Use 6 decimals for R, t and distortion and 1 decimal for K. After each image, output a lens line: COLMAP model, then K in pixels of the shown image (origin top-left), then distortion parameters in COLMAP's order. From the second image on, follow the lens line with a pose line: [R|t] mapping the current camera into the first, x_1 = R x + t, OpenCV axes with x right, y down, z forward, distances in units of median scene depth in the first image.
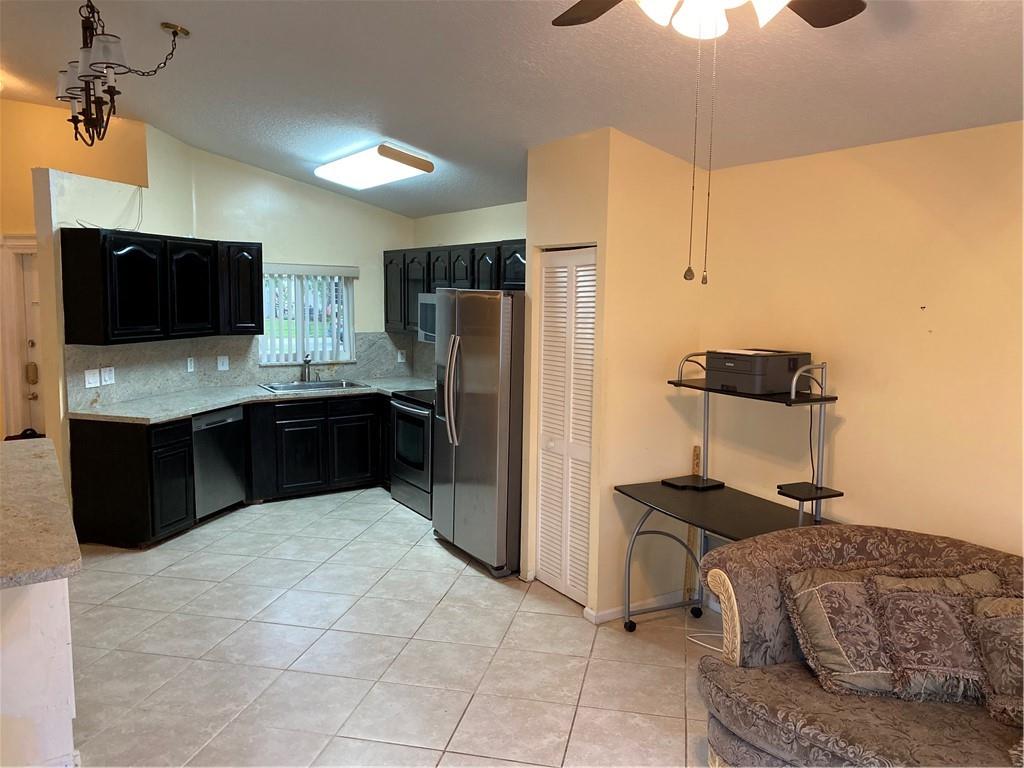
lens RADIAL K [[782.1, 0, 511.9], [0, 782.1, 375.4], [0, 0, 1]] dist [0.022435, -0.023021]
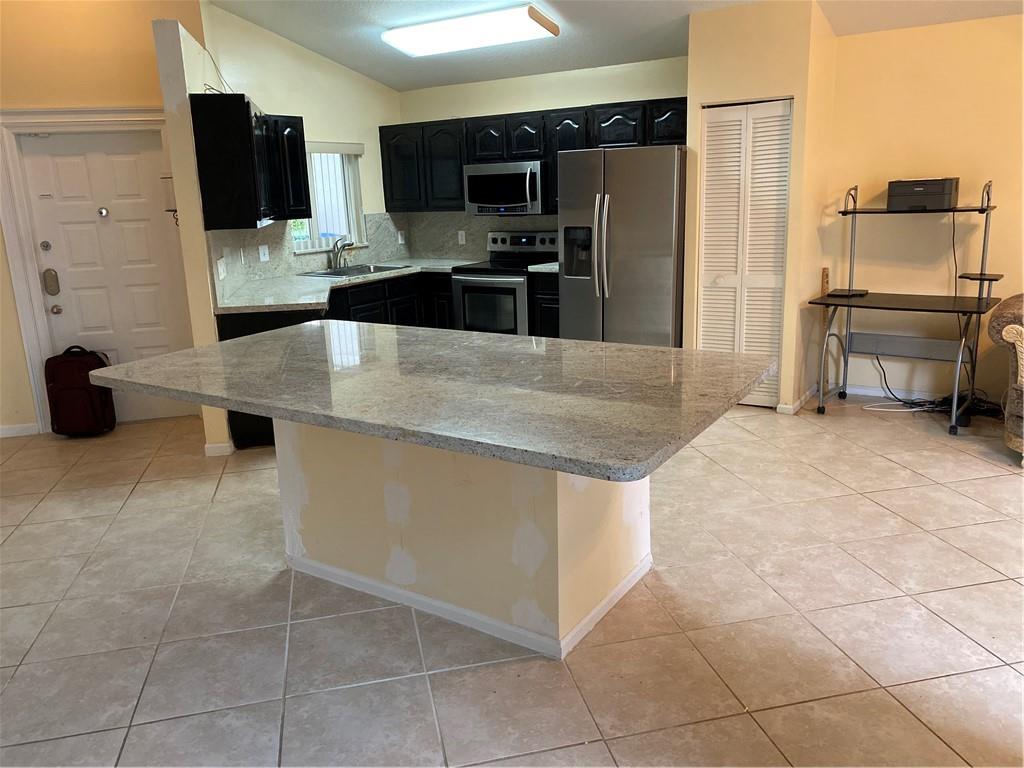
lens RADIAL K [[782.1, 0, 506.5], [0, 782.1, 381.6], [0, 0, 1]] dist [0.022435, -0.023021]
pose [[0.911043, -0.147630, 0.384975, -0.500307], [0.095458, 0.983855, 0.151386, 0.020984], [-0.401108, -0.101170, 0.910427, 0.033315]]
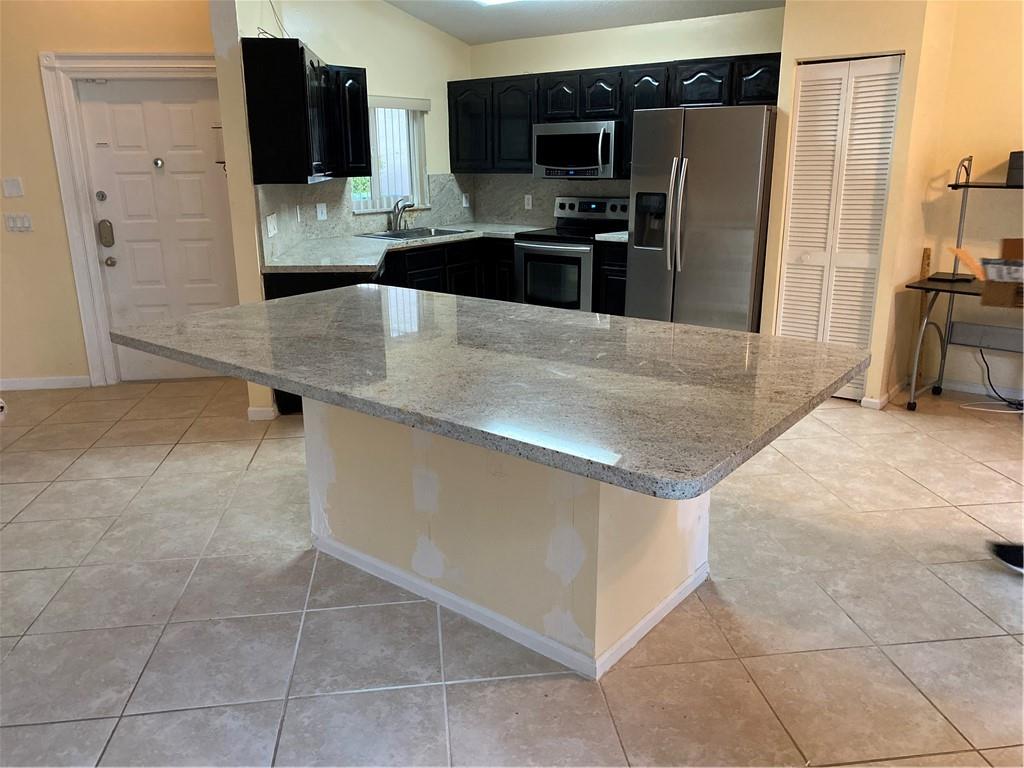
lens RADIAL K [[782.1, 0, 507.3], [0, 782.1, 381.8], [0, 0, 1]] dist [0.022435, -0.023021]
pose [[0.947479, -0.114325, 0.298685, -0.470112], [0.060631, 0.981198, 0.183232, 0.024217], [-0.314017, -0.155499, 0.936597, 0.073726]]
